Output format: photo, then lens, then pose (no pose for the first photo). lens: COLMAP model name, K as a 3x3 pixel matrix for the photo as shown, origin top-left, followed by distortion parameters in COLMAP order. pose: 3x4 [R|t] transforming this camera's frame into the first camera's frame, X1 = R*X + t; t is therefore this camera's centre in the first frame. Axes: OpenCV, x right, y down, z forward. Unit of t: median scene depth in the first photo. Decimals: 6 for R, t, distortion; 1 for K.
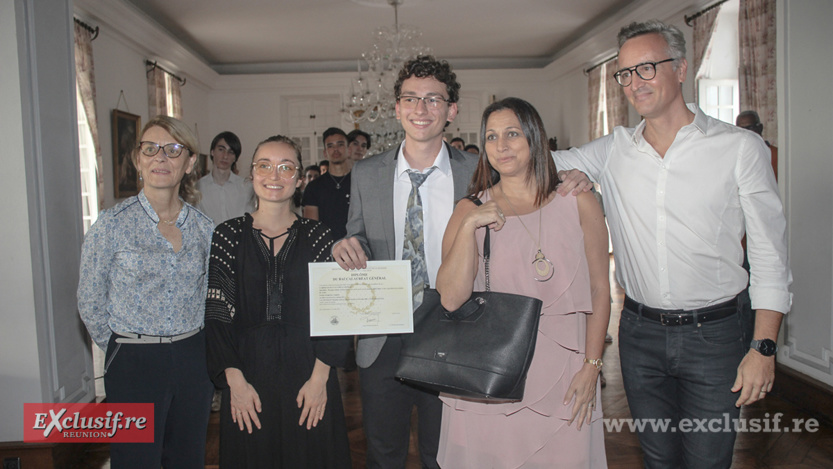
lens RADIAL K [[980.9, 0, 432.4], [0, 980.9, 239.6], [0, 0, 1]] dist [-0.084666, 0.434518]
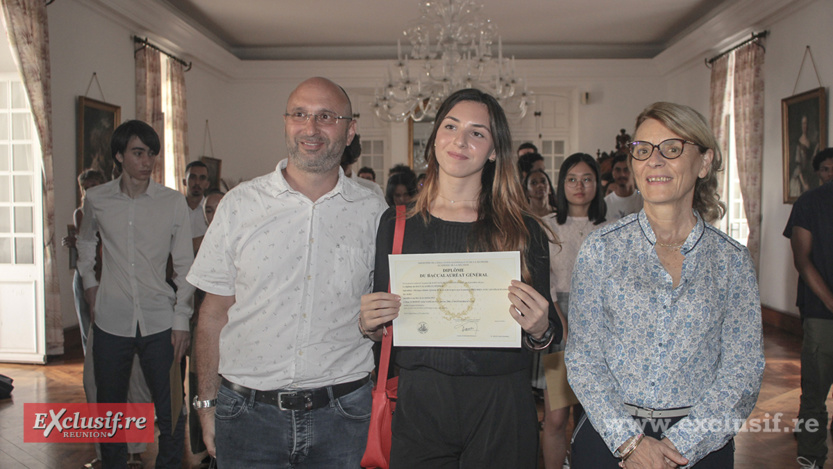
lens RADIAL K [[1036.4, 0, 430.8], [0, 1036.4, 233.9], [0, 0, 1]] dist [-0.028466, 0.366440]
pose [[0.991433, 0.034662, -0.125935, 0.052940], [-0.037810, 0.999027, -0.022692, -0.013843], [0.125026, 0.027260, 0.991779, 0.193515]]
